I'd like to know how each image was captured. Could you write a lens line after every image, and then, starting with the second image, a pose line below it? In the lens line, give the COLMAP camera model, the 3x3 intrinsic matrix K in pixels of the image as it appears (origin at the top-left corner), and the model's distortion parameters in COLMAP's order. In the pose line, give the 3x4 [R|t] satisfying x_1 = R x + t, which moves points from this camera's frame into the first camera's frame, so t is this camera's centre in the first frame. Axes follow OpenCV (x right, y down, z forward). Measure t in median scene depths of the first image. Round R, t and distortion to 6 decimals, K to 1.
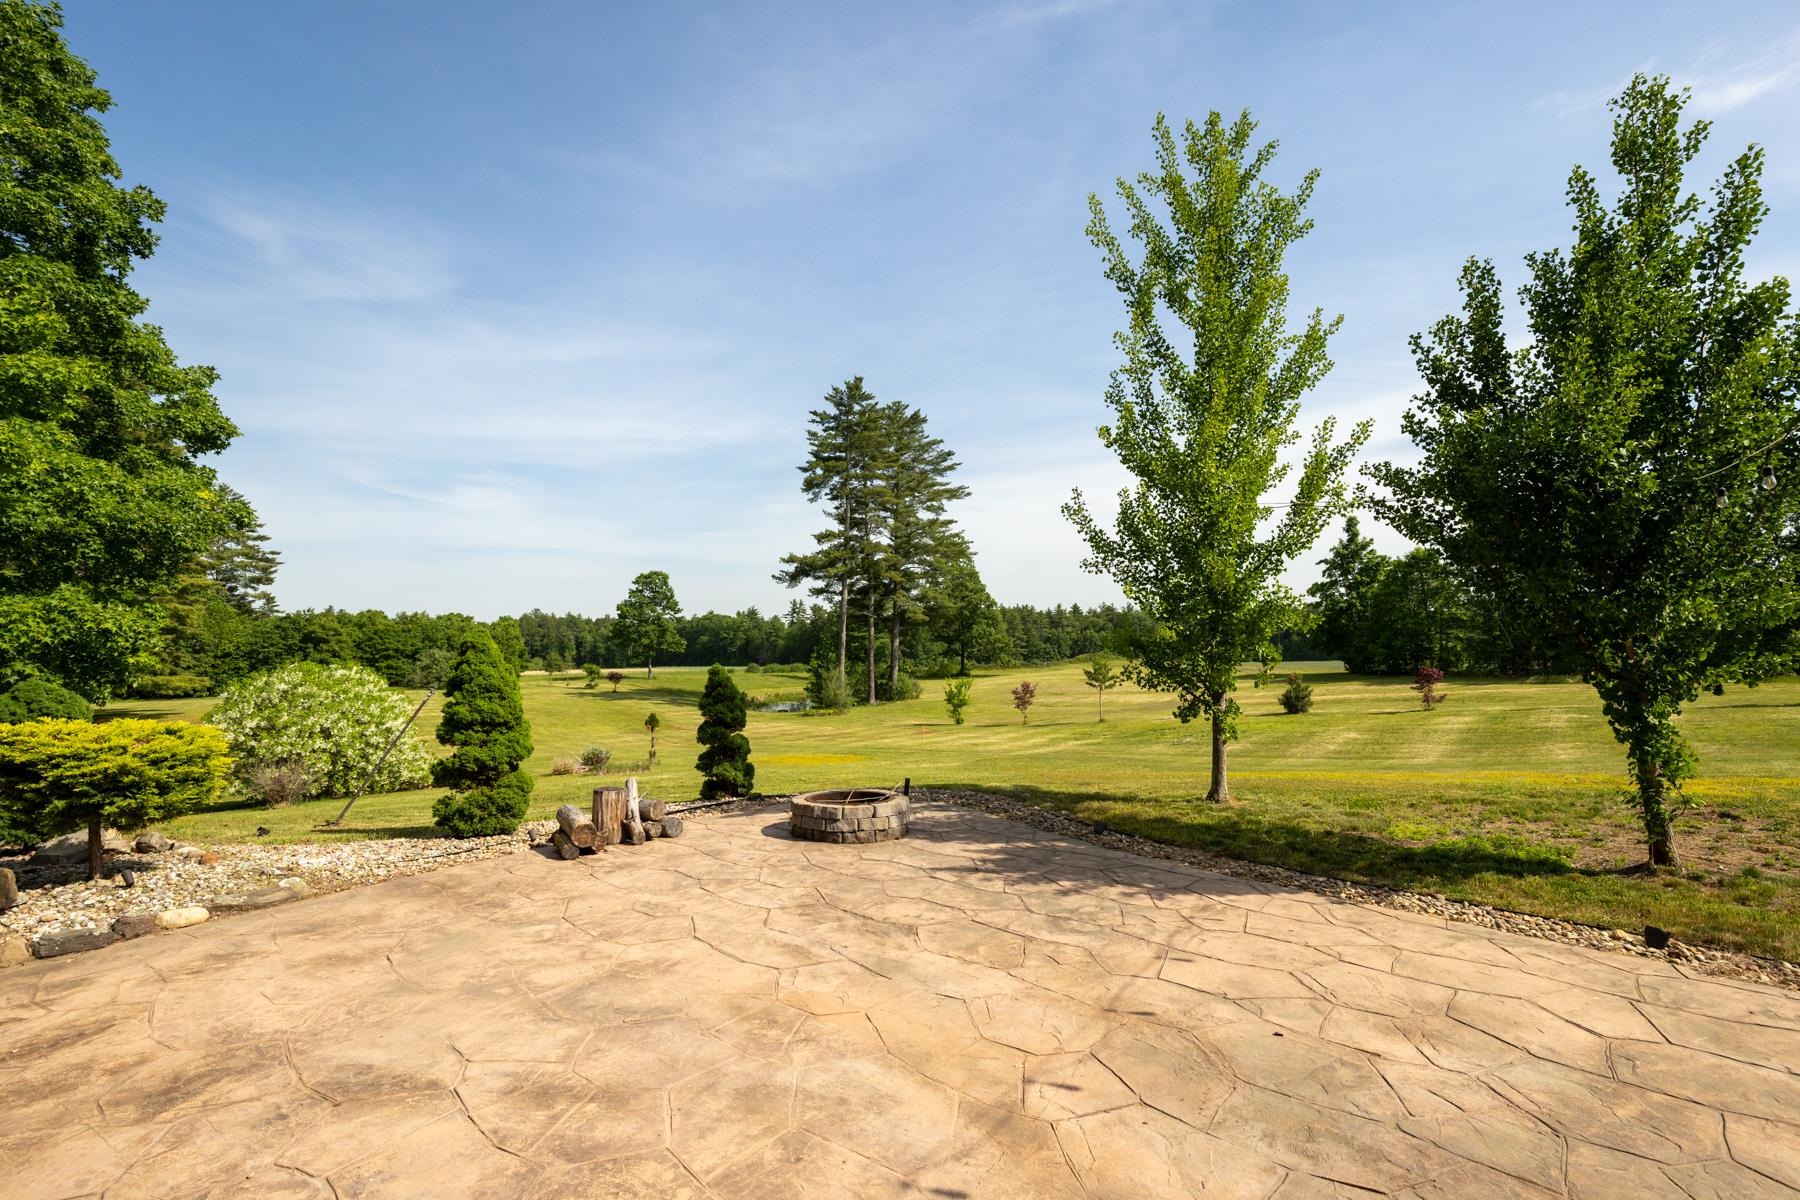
lens RADIAL K [[827.0, 0, 900.9], [0, 827.0, 599.2], [0, 0, 1]] dist [-0.005030, -0.000120]
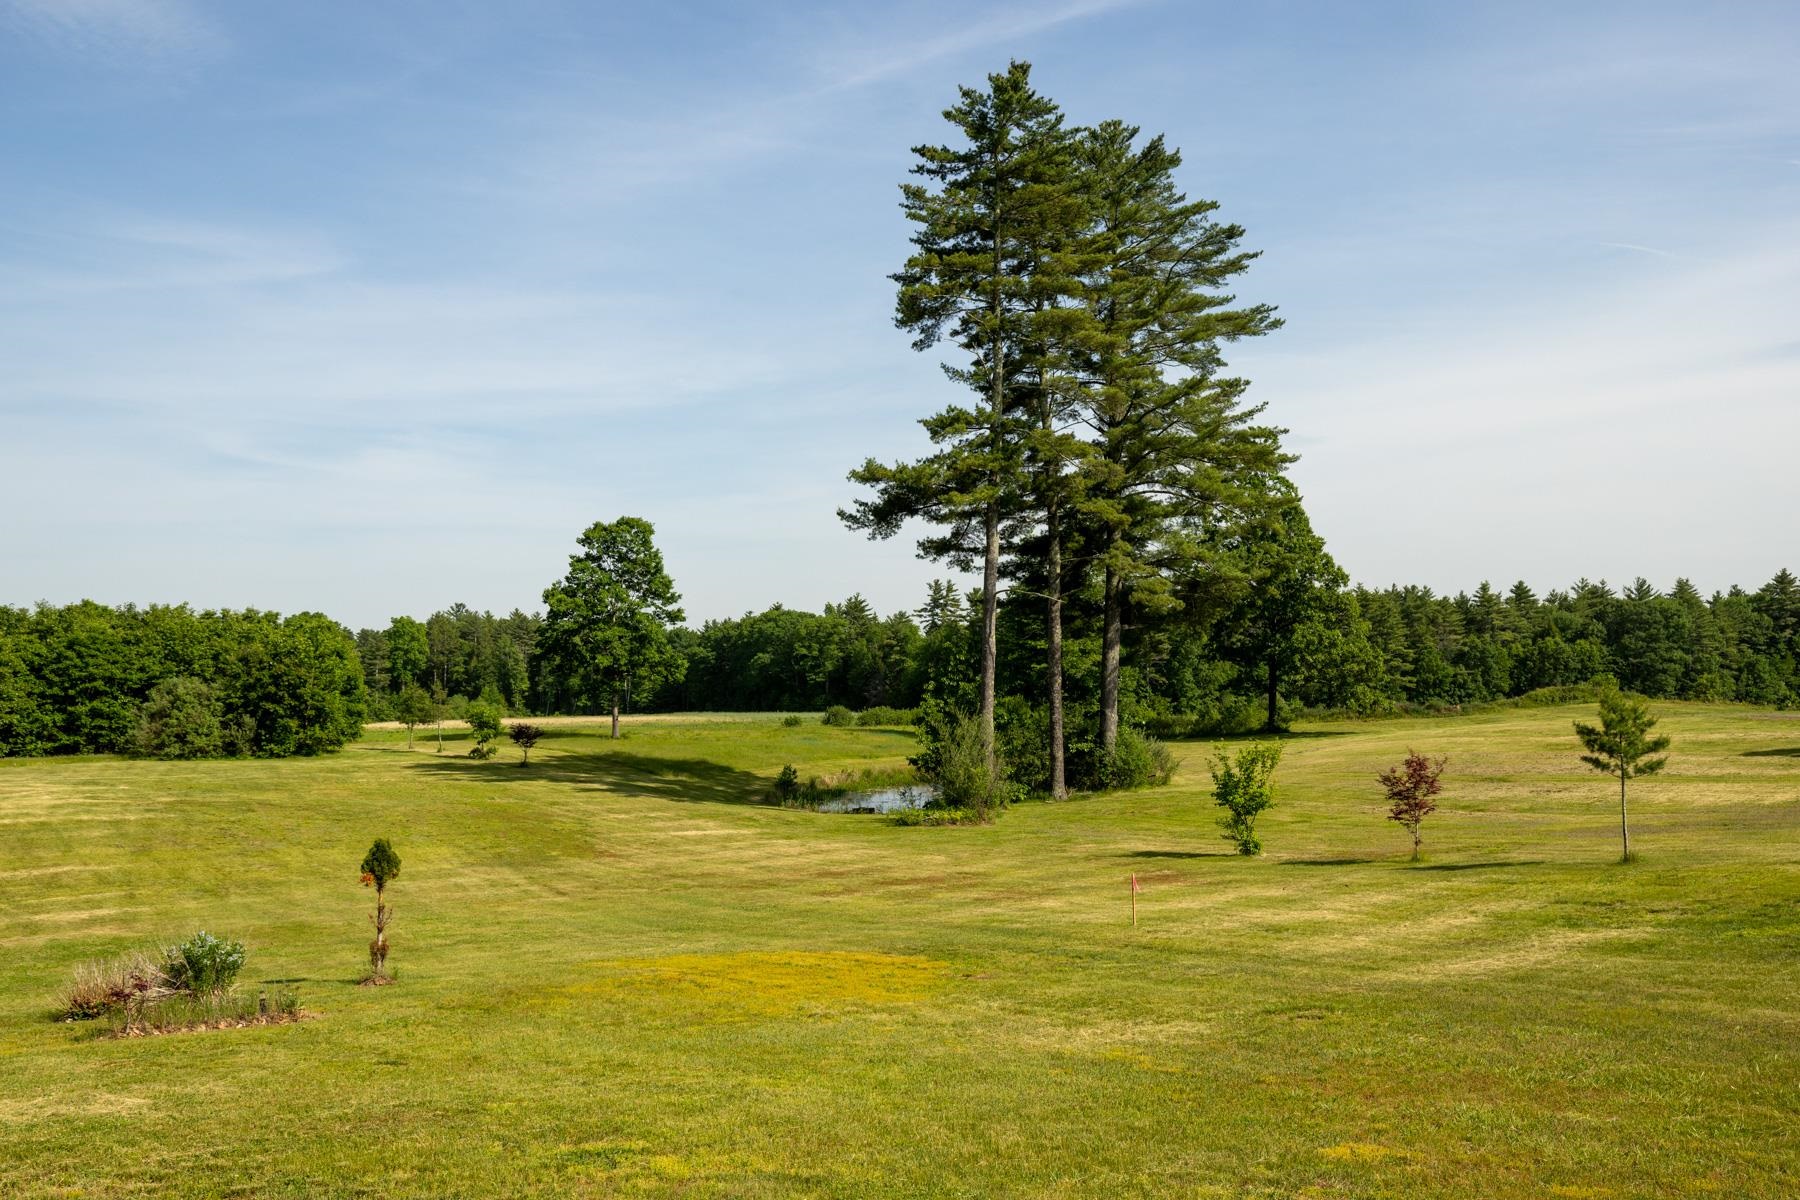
lens RADIAL K [[1595.3, 0, 898.7], [0, 1595.3, 600.4], [0, 0, 1]] dist [0.010150, 0.011905]
pose [[0.987042, -0.009855, -0.160157, 0.017883], [0.011655, 0.999879, 0.010307, 0.009782], [0.160036, -0.012040, 0.987038, 0.126462]]
